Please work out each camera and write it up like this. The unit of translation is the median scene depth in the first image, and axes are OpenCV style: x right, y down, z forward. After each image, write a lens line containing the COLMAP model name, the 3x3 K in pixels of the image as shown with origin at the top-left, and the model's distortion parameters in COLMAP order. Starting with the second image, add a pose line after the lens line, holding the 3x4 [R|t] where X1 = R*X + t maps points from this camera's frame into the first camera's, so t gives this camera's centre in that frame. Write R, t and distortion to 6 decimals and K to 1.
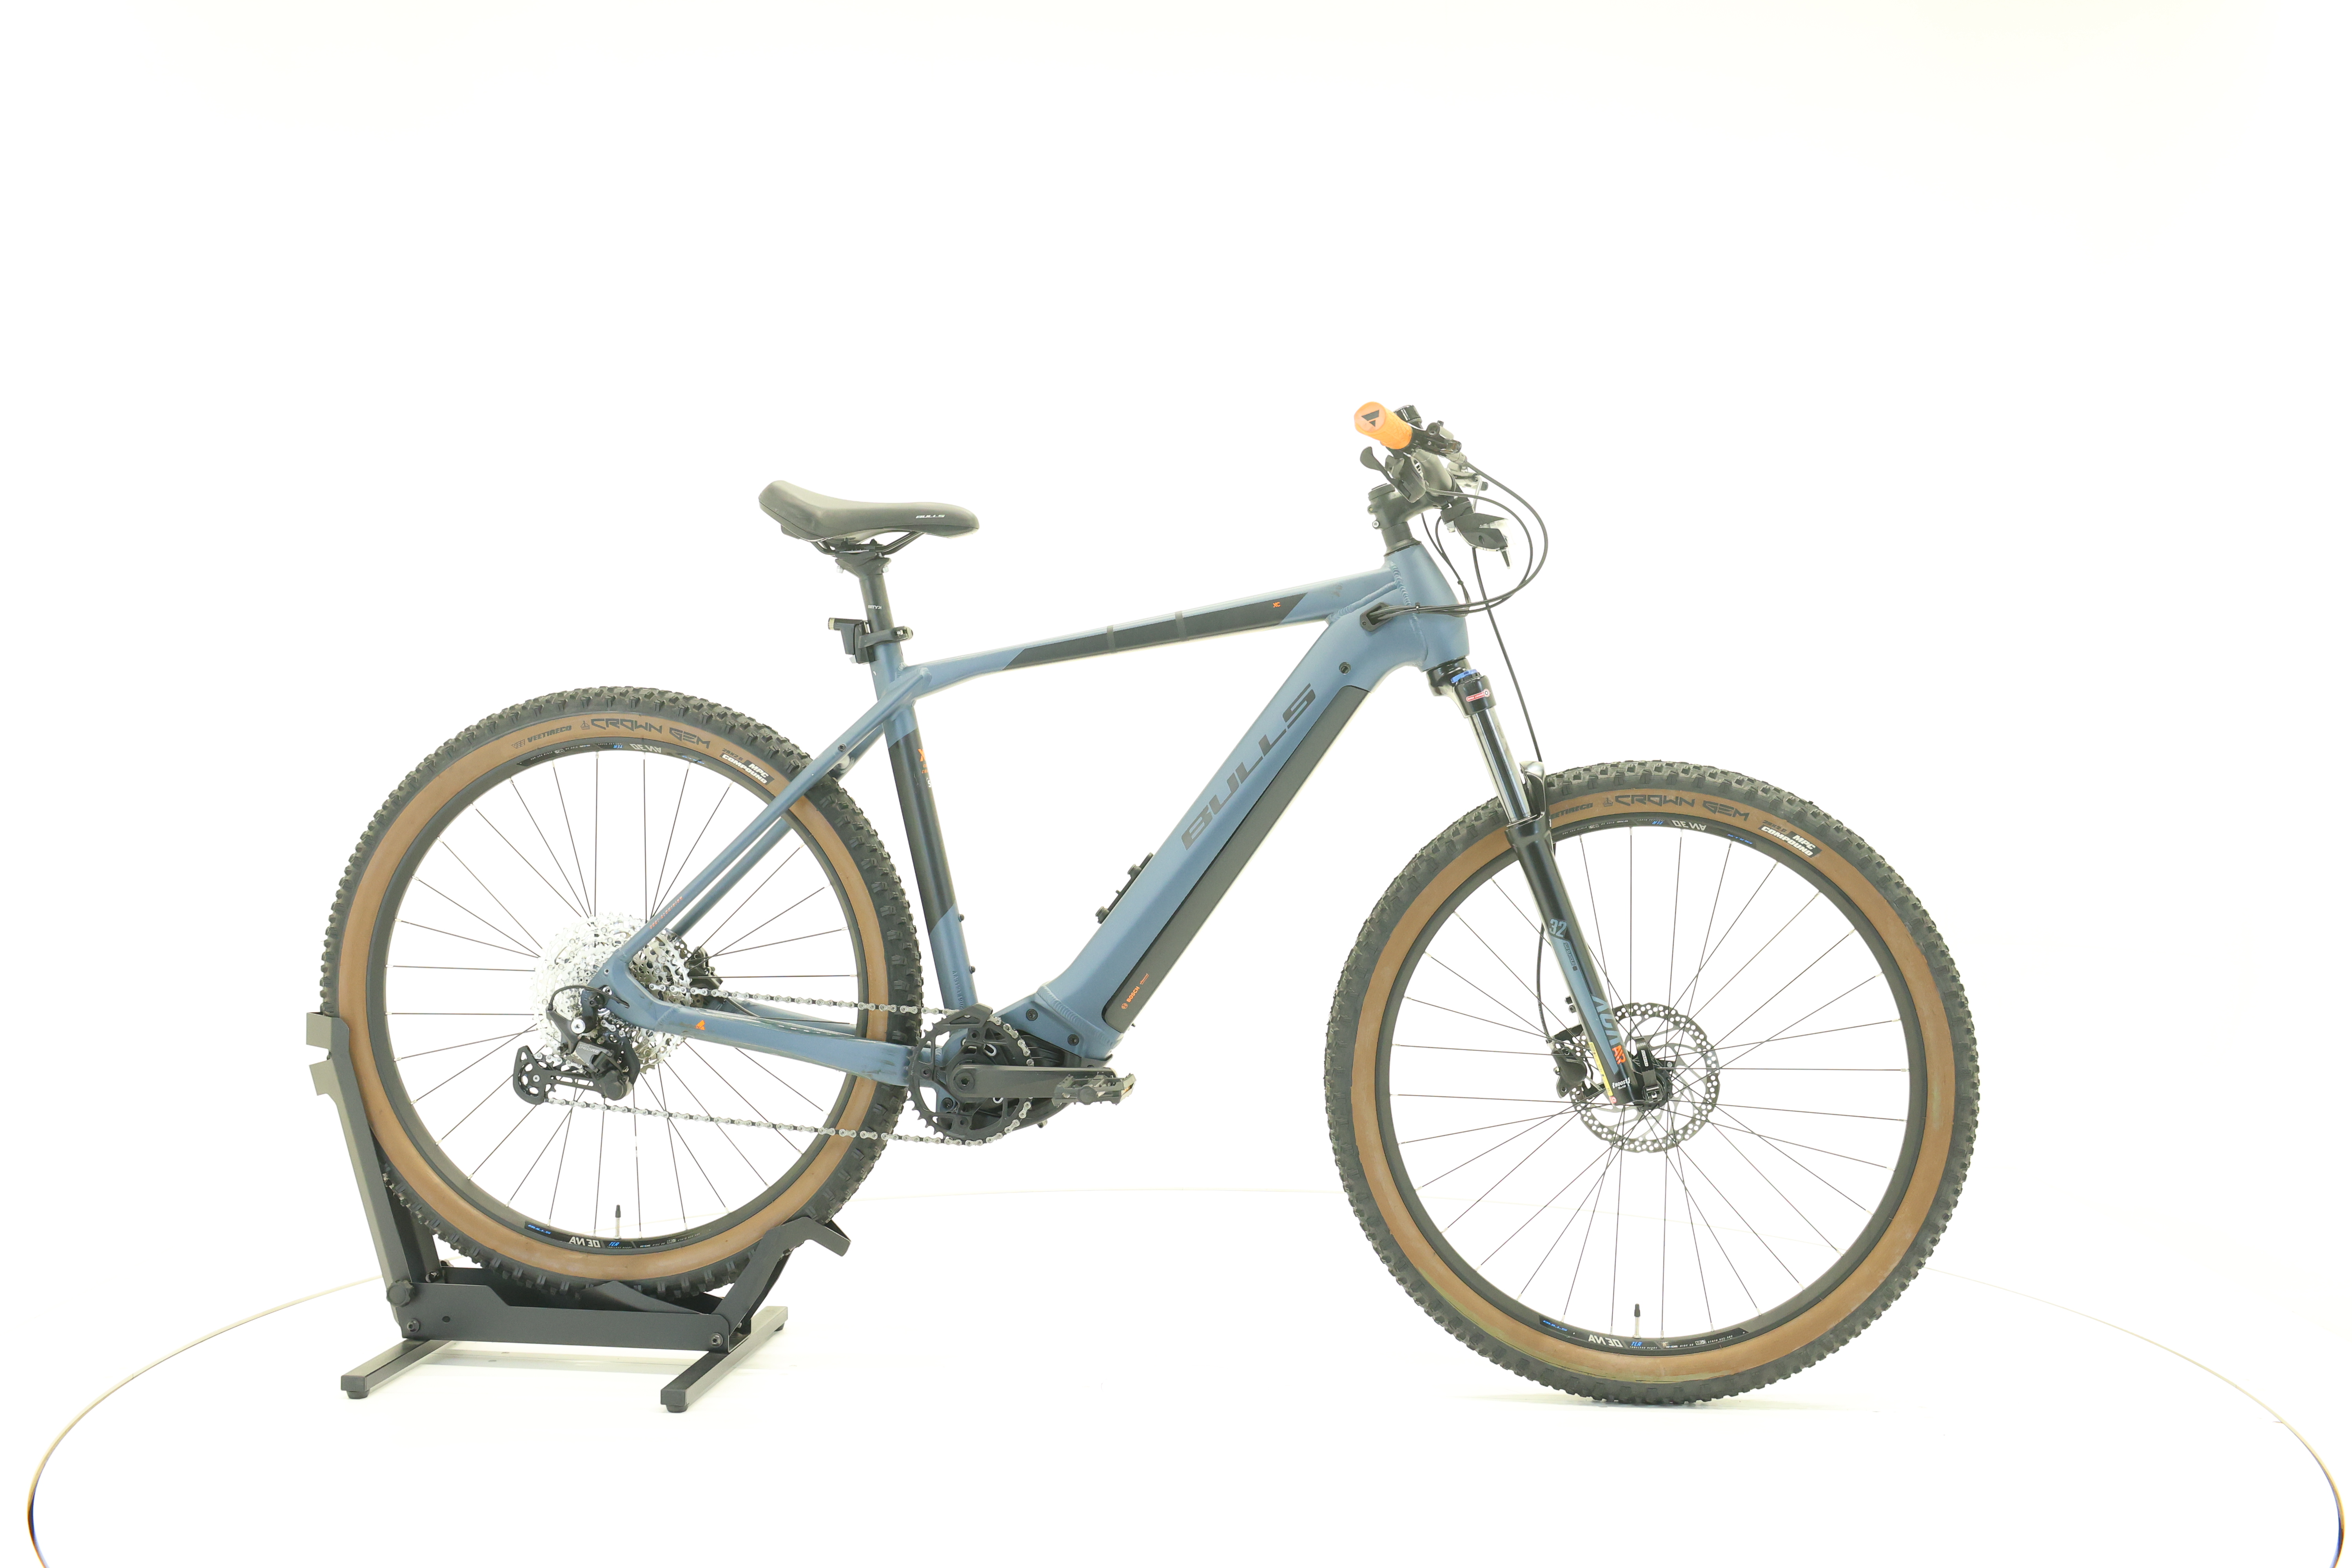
lens RADIAL K [[2520.5, 0, 1170.5], [0, 2520.5, 770.4], [0, 0, 1]] dist [-0.017302, 0.000000]
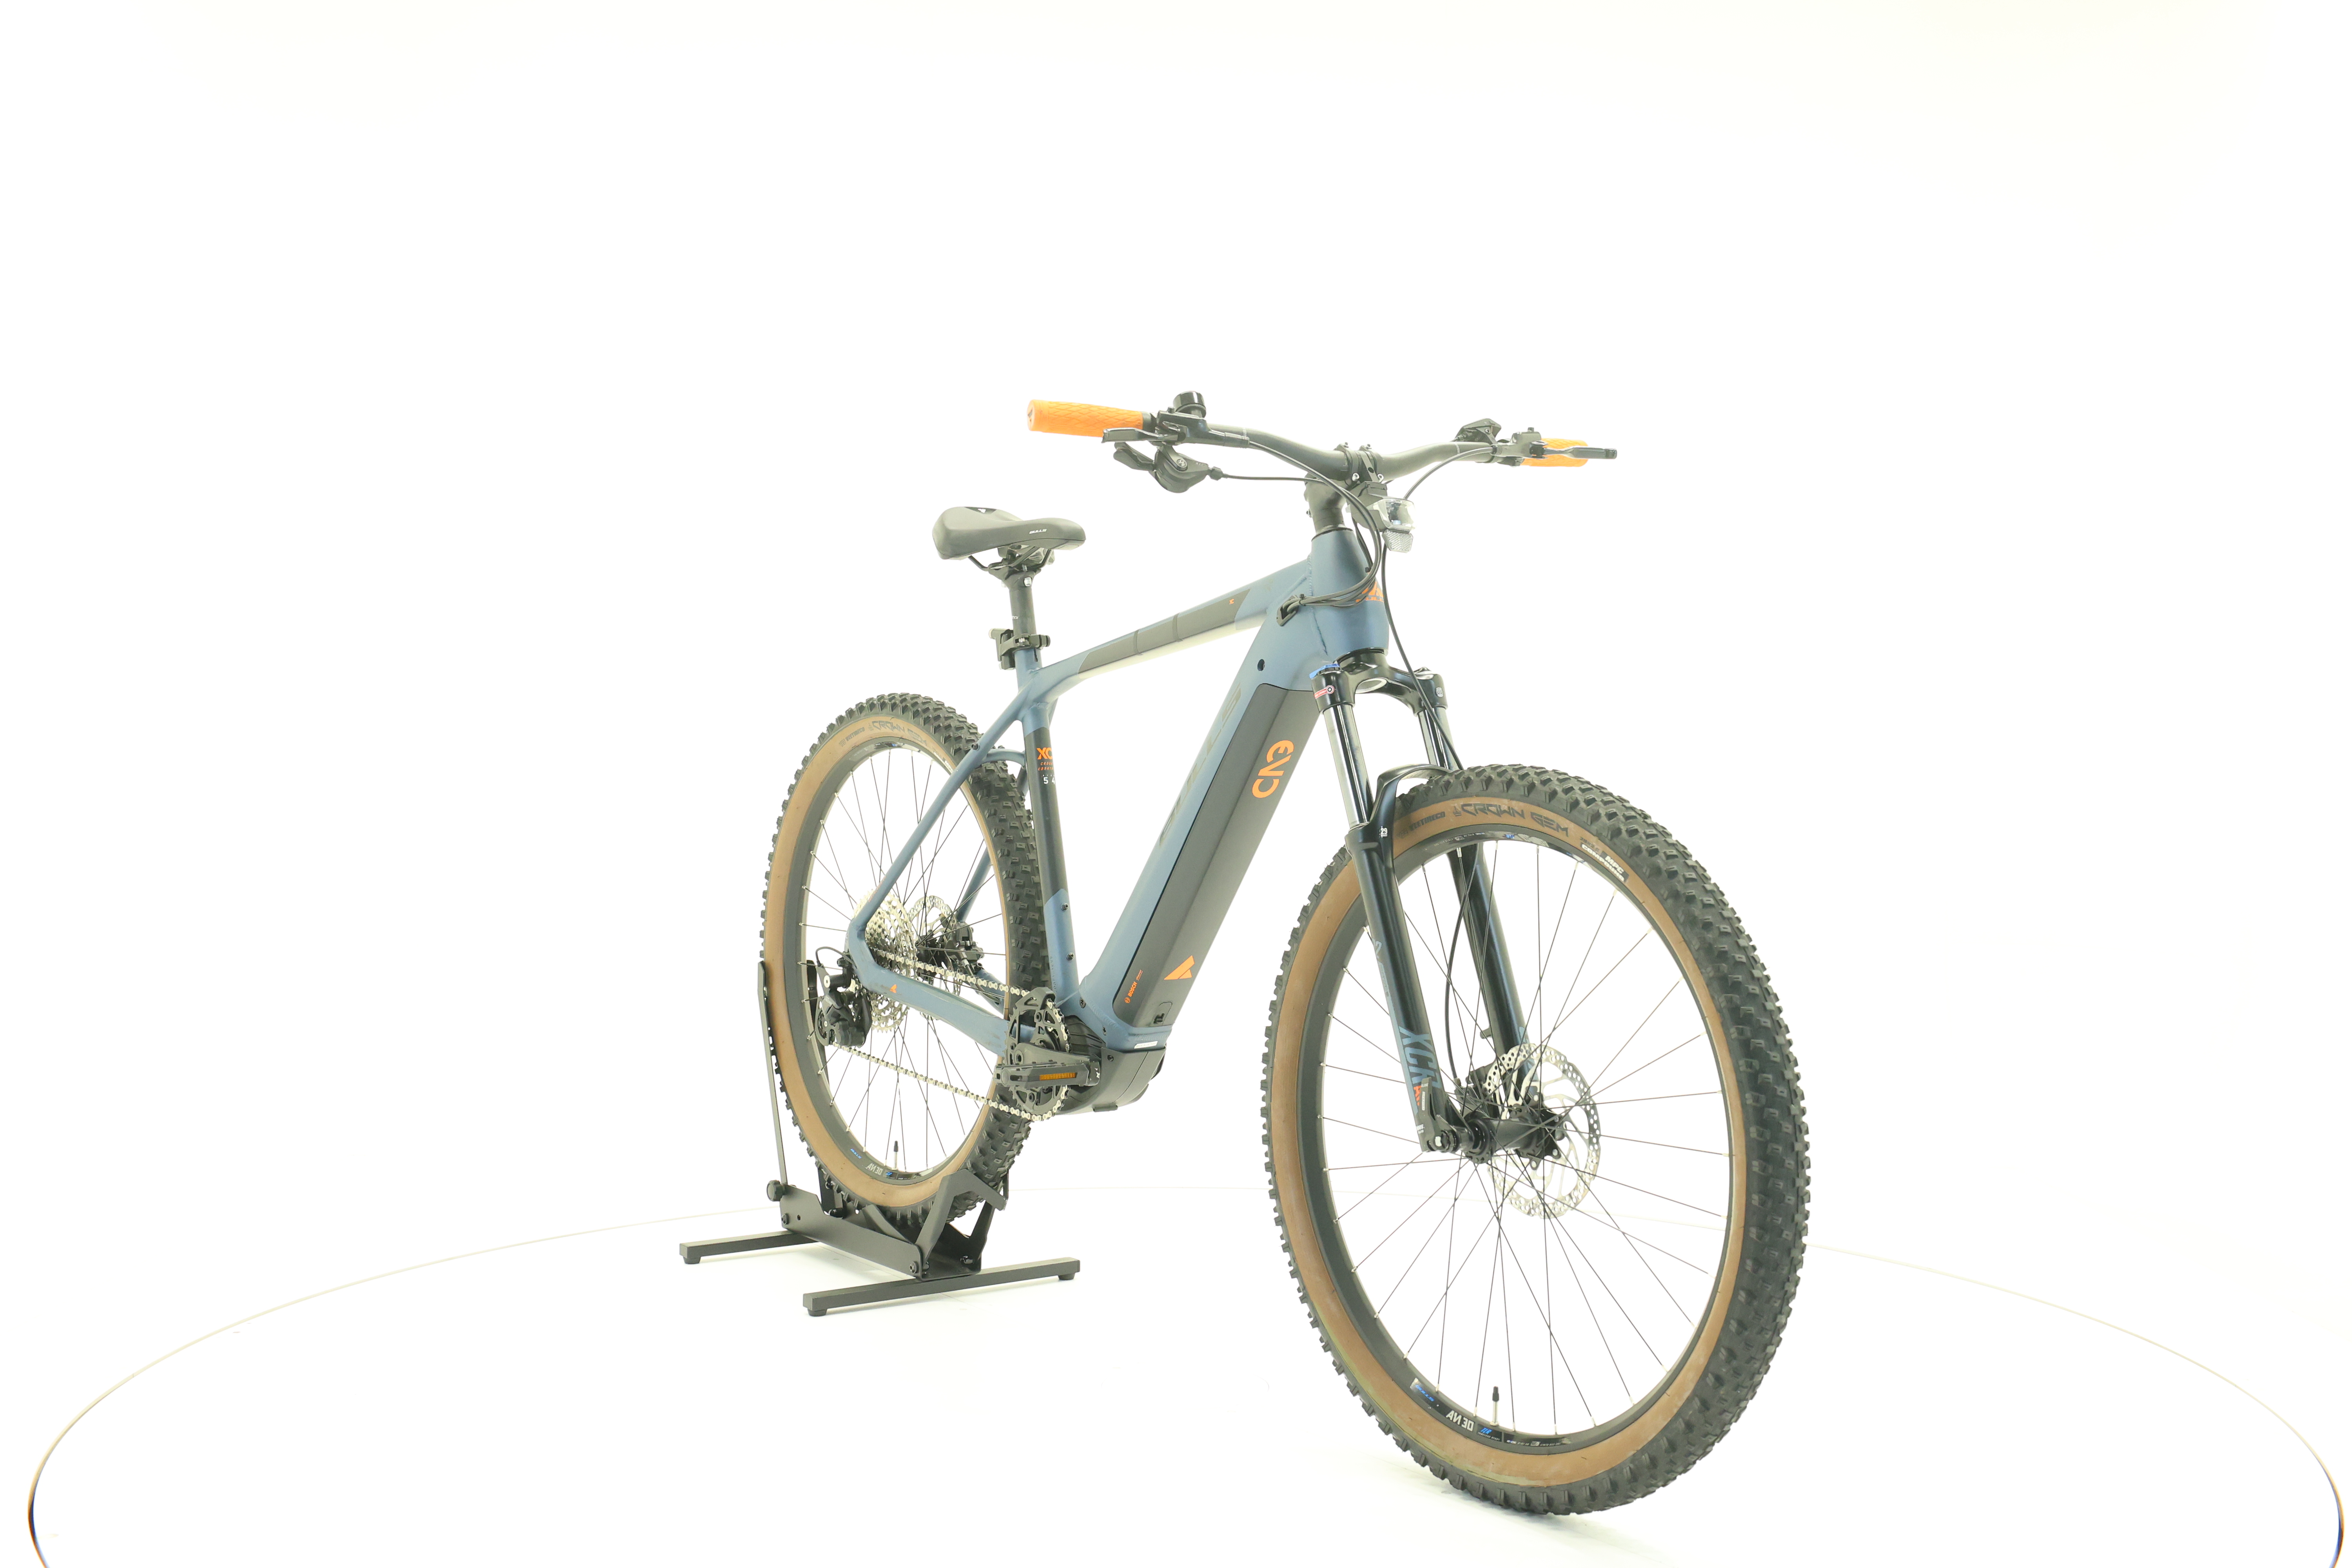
lens RADIAL K [[2520.5, 0, 1175.9], [0, 2520.5, 781.1], [0, 0, 1]] dist [-0.017302, 0.000000]
pose [[0.674543, 0.014478, -0.738093, 0.737152], [-0.014639, 0.999873, 0.006235, -0.001958], [0.738090, 0.006599, 0.674670, 0.320461]]
